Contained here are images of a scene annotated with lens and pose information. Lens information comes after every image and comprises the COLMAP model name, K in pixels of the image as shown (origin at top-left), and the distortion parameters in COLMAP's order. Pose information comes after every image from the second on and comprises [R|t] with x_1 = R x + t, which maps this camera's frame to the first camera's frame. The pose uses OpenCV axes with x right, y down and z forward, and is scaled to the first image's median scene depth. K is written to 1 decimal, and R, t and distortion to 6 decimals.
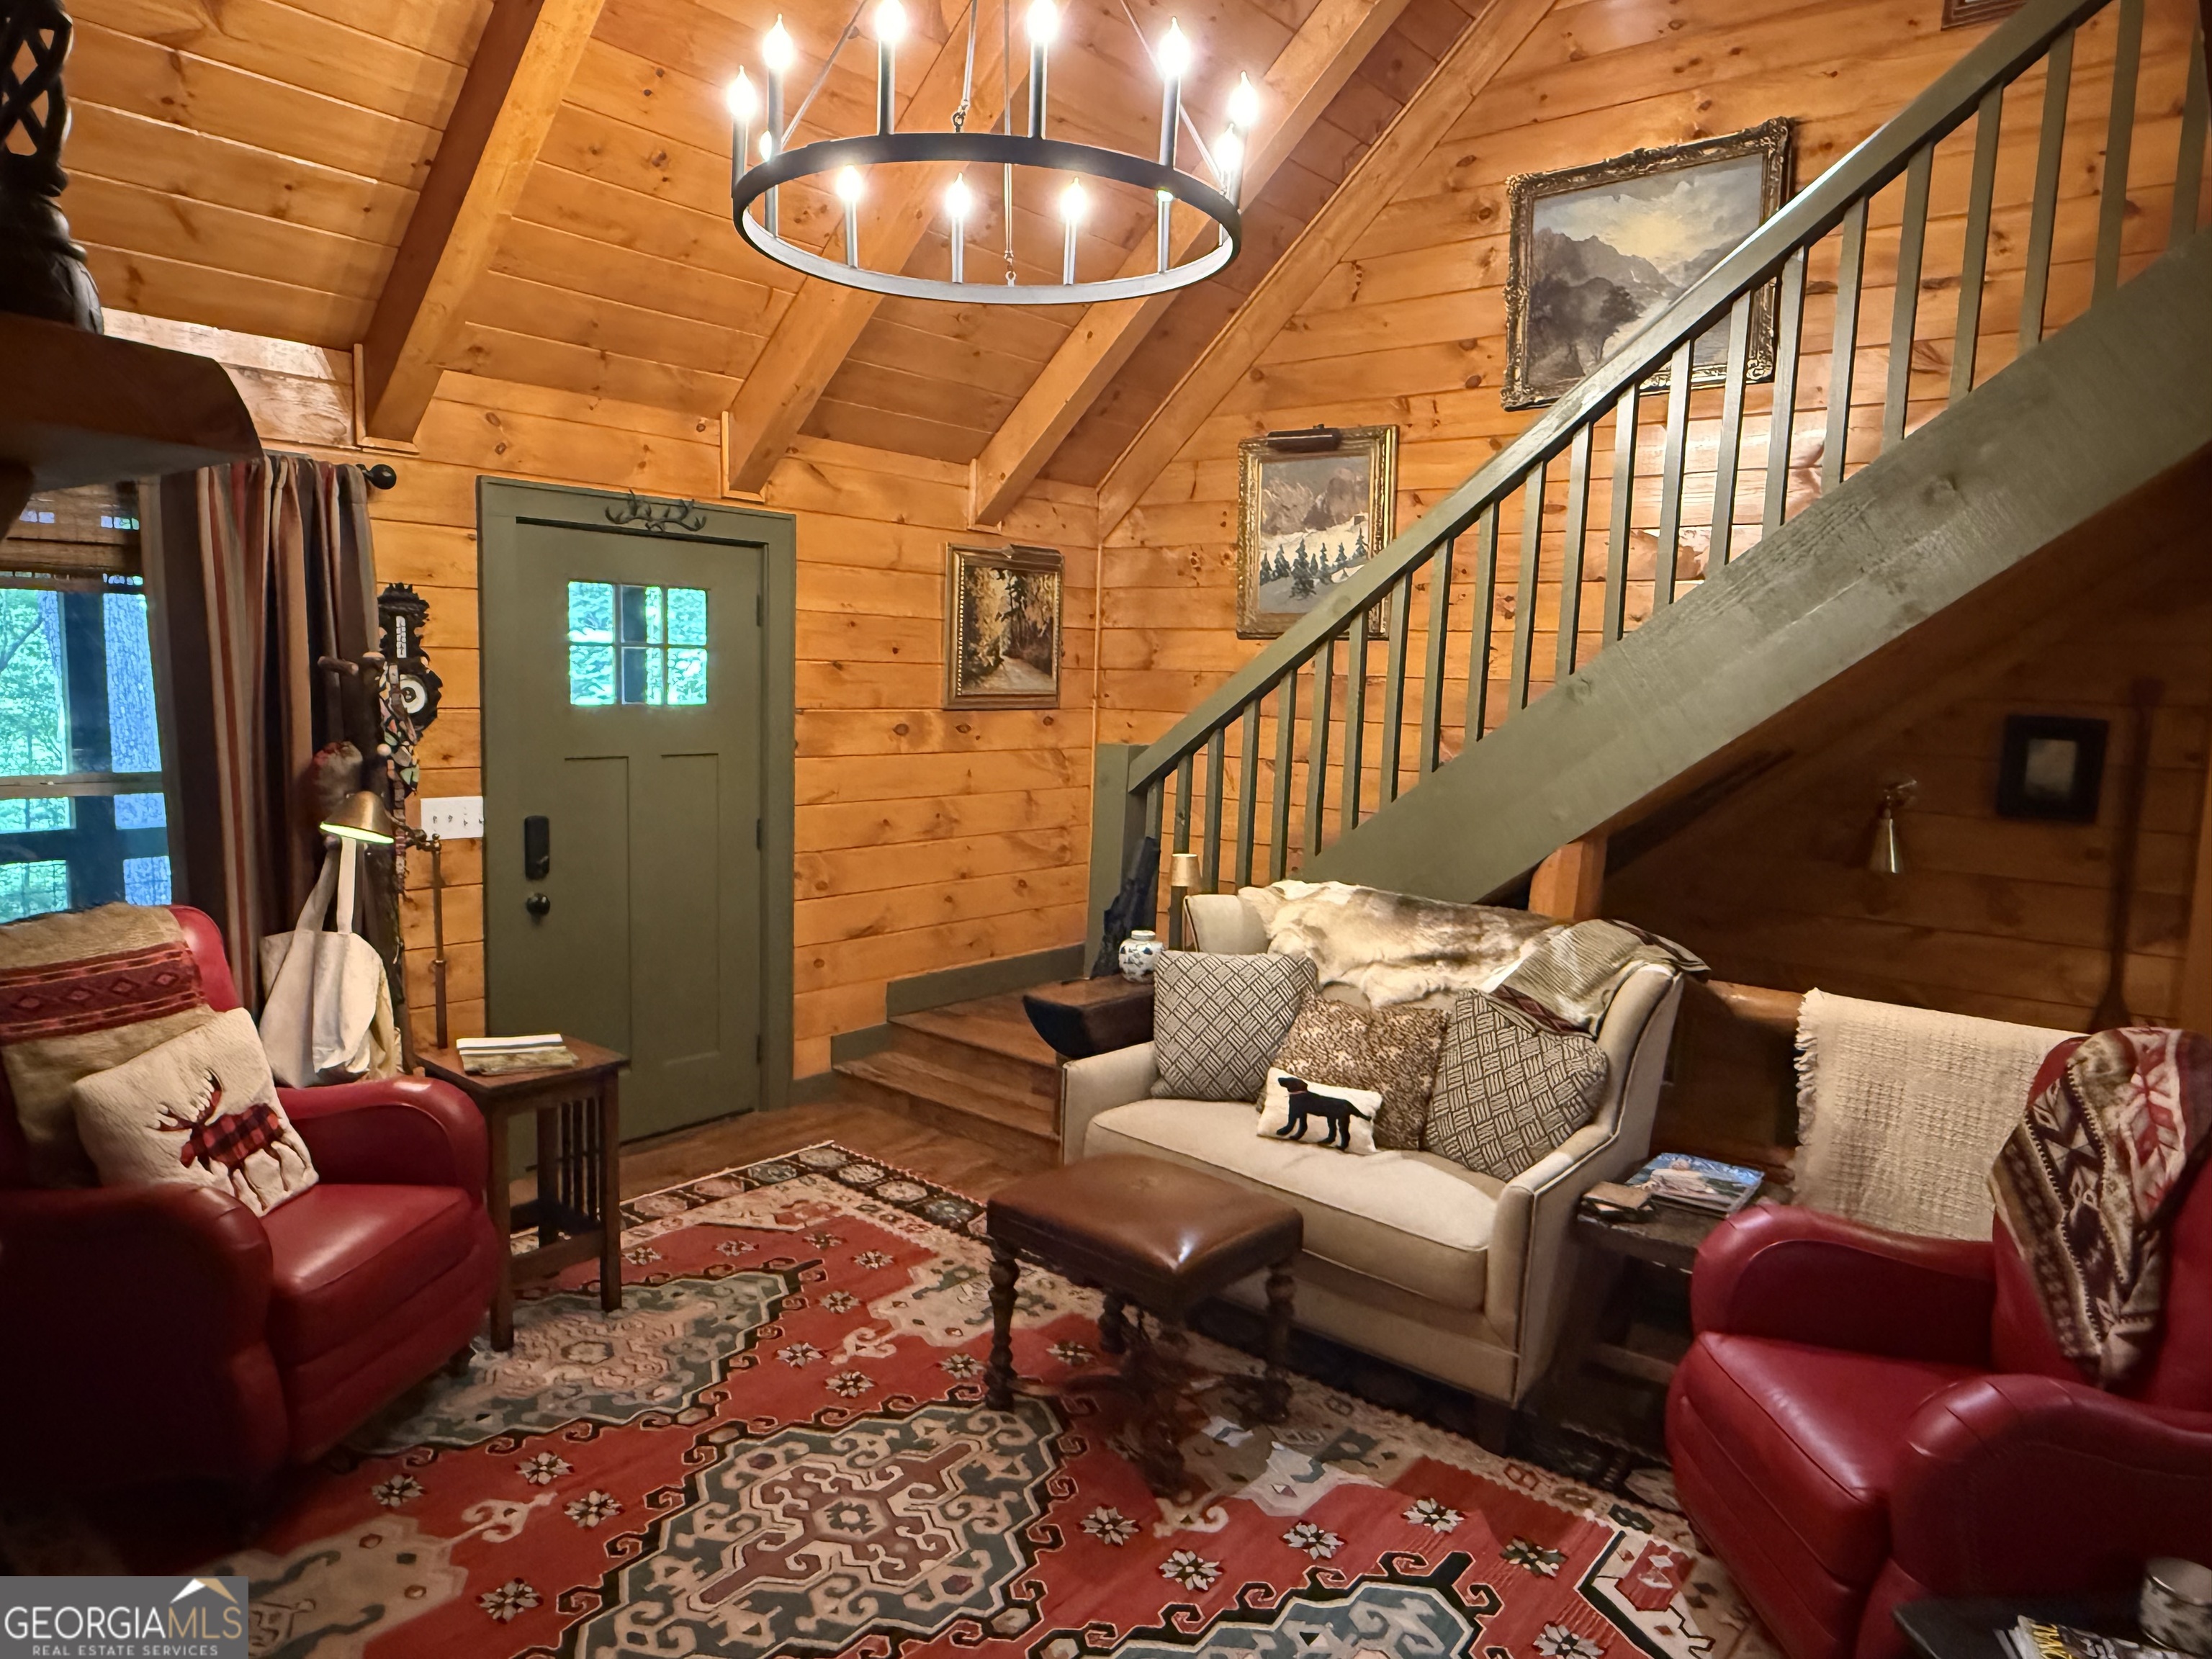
lens RADIAL K [[1459.9, 0, 1093.4], [0, 1459.9, 846.0], [0, 0, 1]] dist [-0.001010, -0.003266]
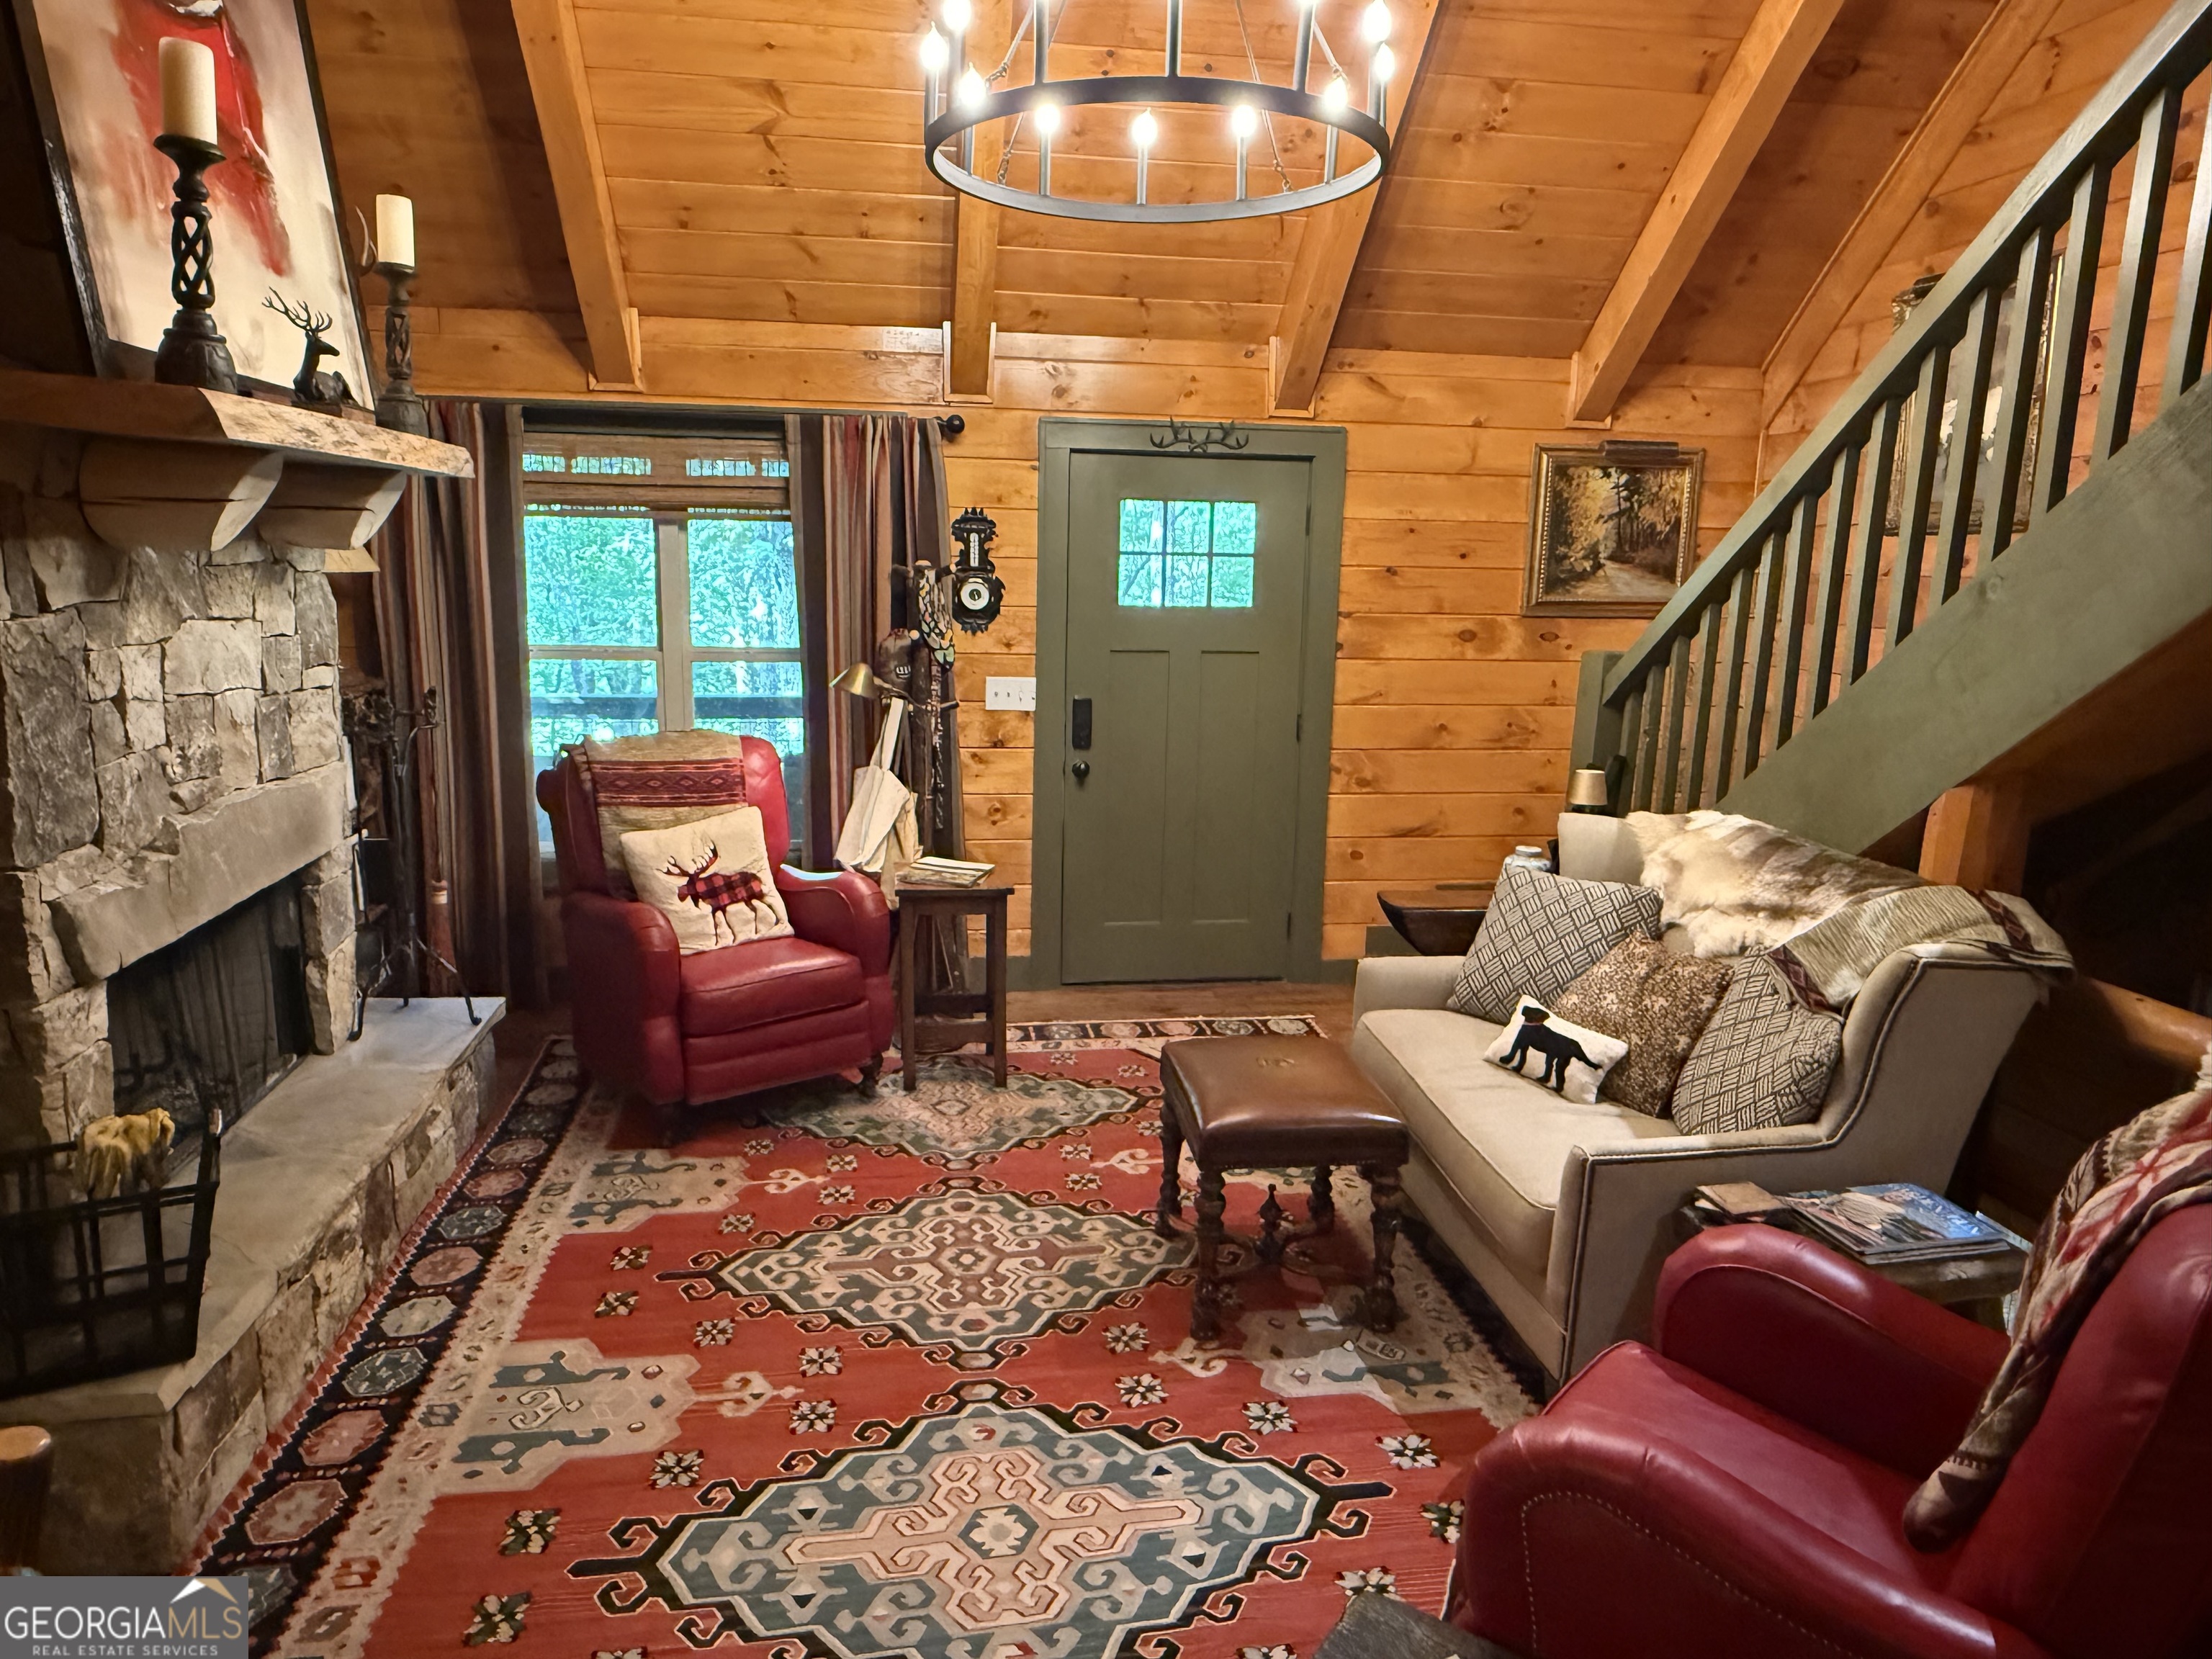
lens RADIAL K [[1459.9, 0, 1093.4], [0, 1459.9, 846.0], [0, 0, 1]] dist [-0.001010, -0.003266]
pose [[0.735654, 0.114703, -0.667575, 0.509570], [-0.080125, 0.993374, 0.082386, 0.002313], [0.672601, -0.007118, 0.739971, 0.118573]]
